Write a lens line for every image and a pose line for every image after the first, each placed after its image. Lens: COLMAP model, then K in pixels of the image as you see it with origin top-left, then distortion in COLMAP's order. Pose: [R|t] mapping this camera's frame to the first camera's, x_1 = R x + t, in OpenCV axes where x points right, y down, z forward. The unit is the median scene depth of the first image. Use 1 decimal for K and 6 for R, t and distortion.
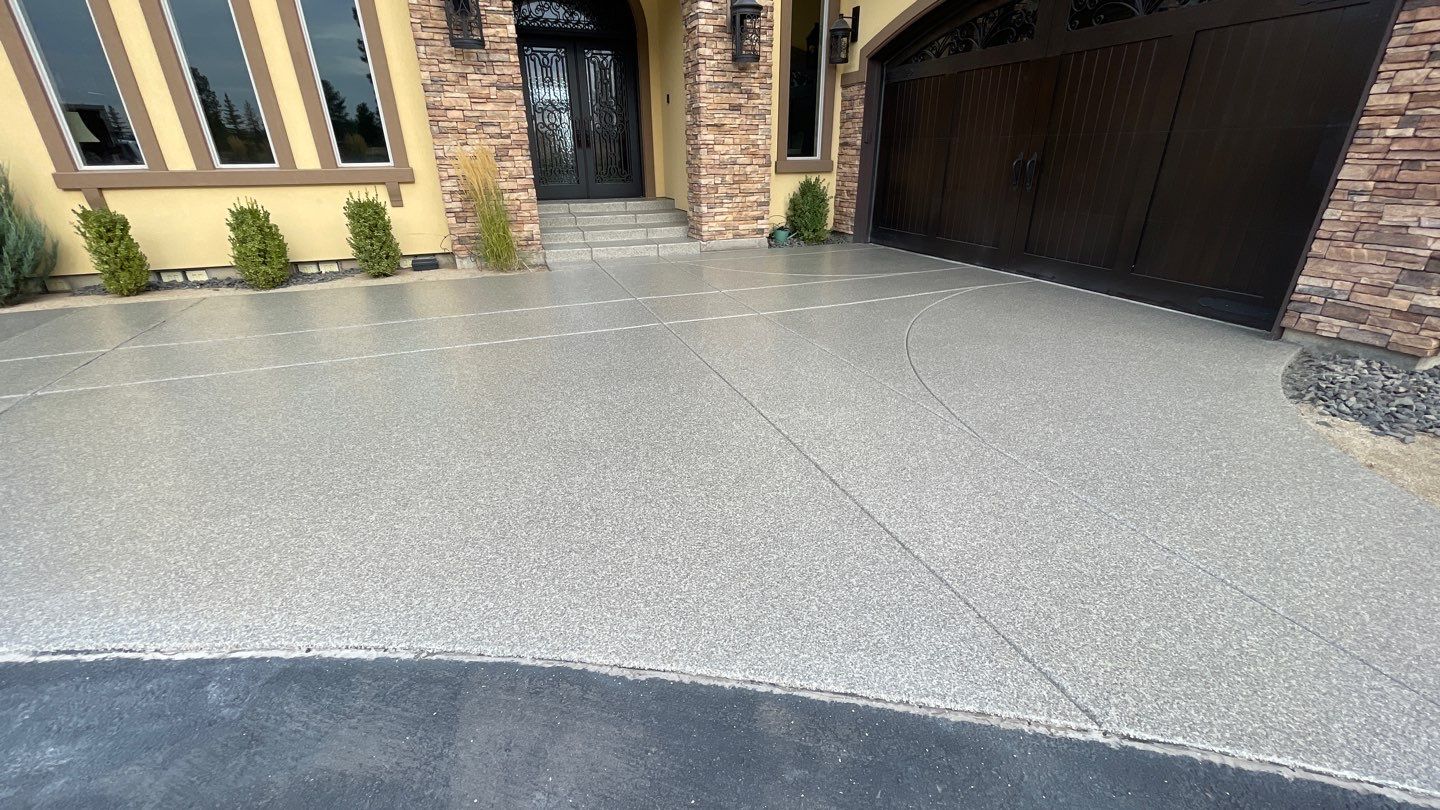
lens RADIAL K [[584.3, 0, 725.2], [0, 584.3, 401.1], [0, 0, 1]] dist [-0.000542, -0.000323]
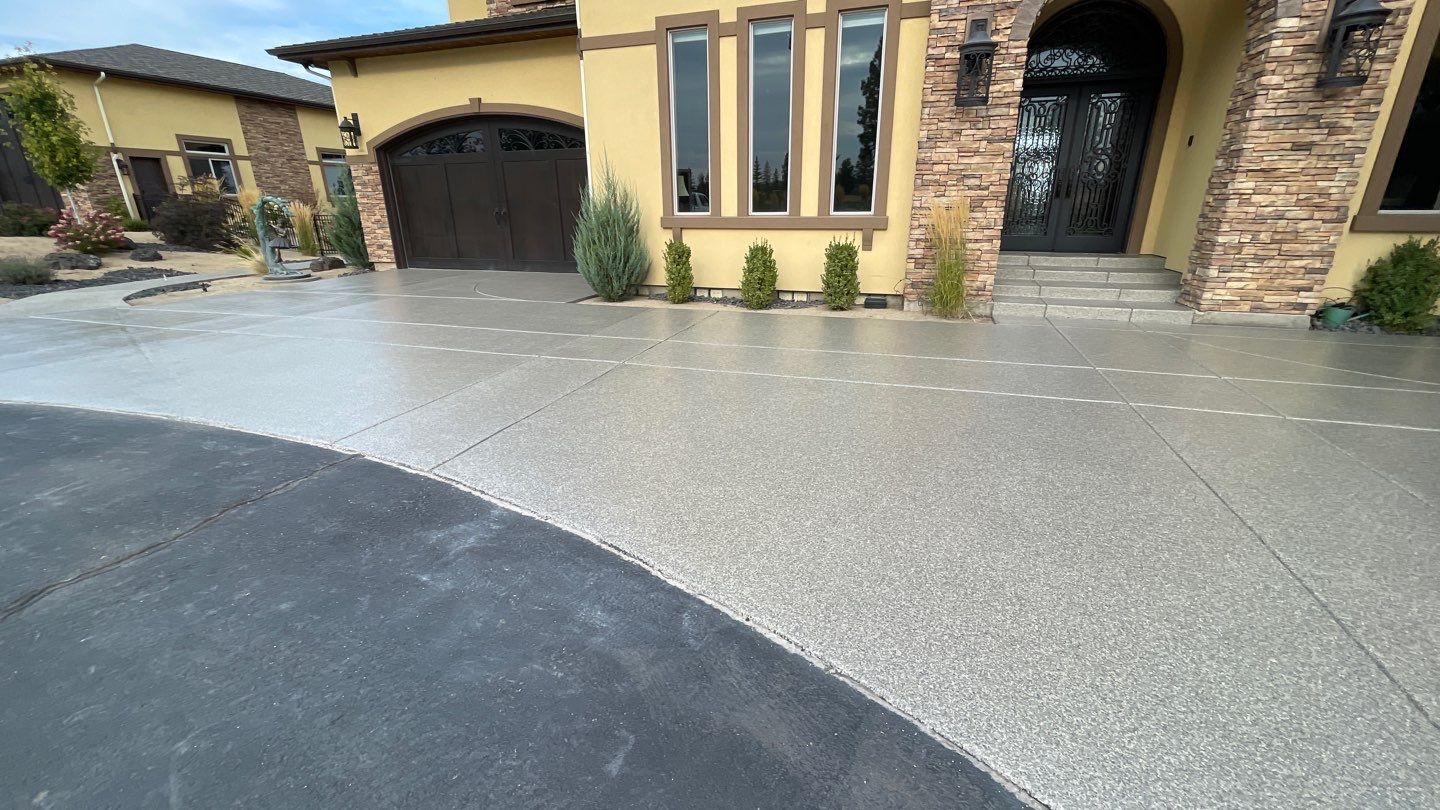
lens RADIAL K [[582.1, 0, 724.5], [0, 582.1, 403.9], [0, 0, 1]] dist [-0.000054, 0.000100]
pose [[0.766039, 0.210954, -0.607192, -0.030987], [-0.250580, 0.967886, 0.020134, -0.002496], [0.591941, 0.136727, 0.794300, -0.007633]]
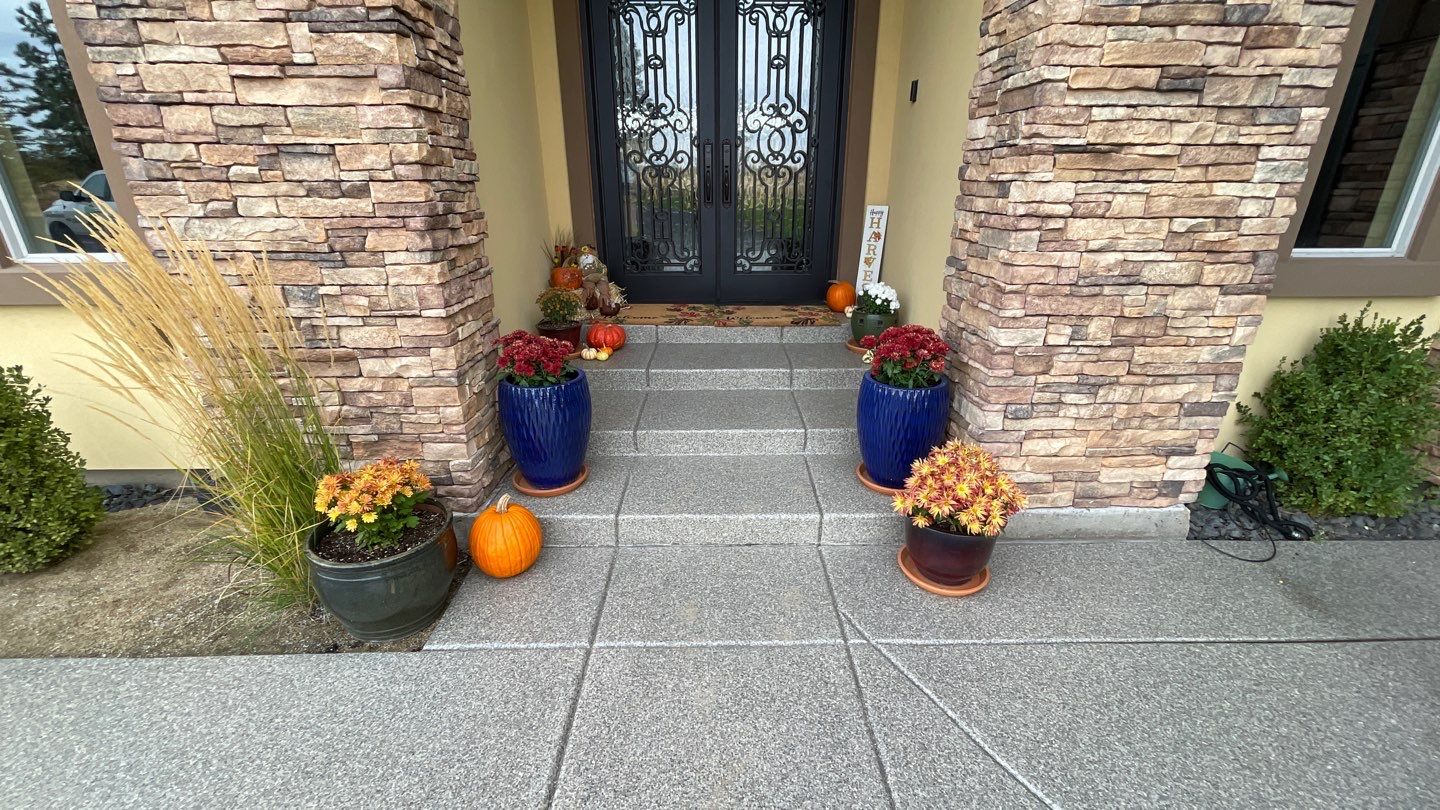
lens RADIAL K [[587.9, 0, 726.7], [0, 587.9, 406.8], [0, 0, 1]] dist [-0.000657, 0.000133]
pose [[0.936927, 0.128339, -0.325111, -0.077029], [-0.142105, 0.989672, -0.018850, -0.357353], [0.319334, 0.063861, 0.945488, 0.766980]]
